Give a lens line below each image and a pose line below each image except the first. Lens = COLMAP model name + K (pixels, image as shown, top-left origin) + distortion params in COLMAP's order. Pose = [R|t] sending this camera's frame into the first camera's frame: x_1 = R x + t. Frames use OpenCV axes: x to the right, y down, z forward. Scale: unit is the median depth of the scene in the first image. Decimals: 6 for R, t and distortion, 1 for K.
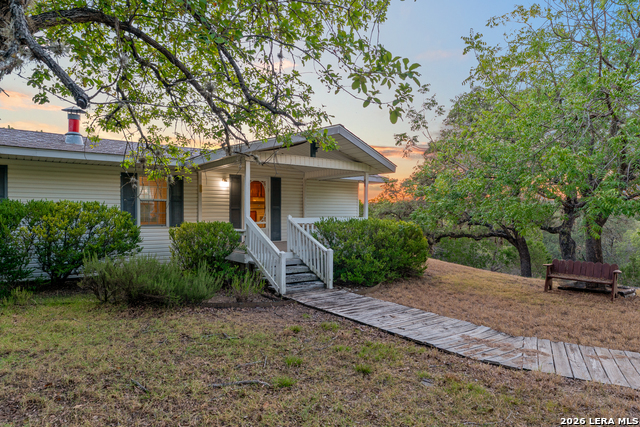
lens RADIAL K [[400.4, 0, 324.0], [0, 400.4, 215.0], [0, 0, 1]] dist [-0.004110, 0.001028]
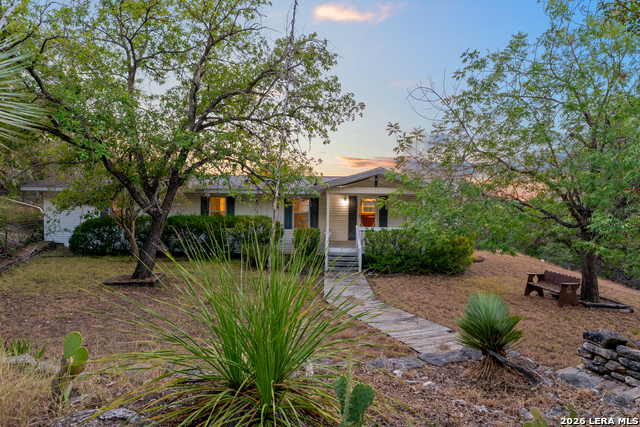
lens RADIAL K [[400.4, 0, 316.6], [0, 400.4, 214.0], [0, 0, 1]] dist [-0.004110, 0.001028]
pose [[0.774960, 0.013337, -0.631869, 0.904470], [-0.007545, 0.999901, 0.011852, -0.069708], [0.631965, -0.004418, 0.774984, -0.372585]]
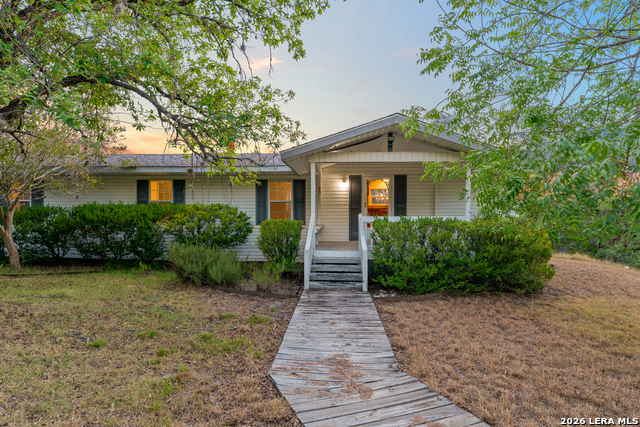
lens RADIAL K [[400.4, 0, 321.7], [0, 400.4, 212.3], [0, 0, 1]] dist [-0.004110, 0.001028]
pose [[0.768167, -0.007594, -0.640205, 0.541222], [0.001179, 0.999945, -0.010448, 0.008792], [0.640249, 0.007271, 0.768133, 0.210750]]
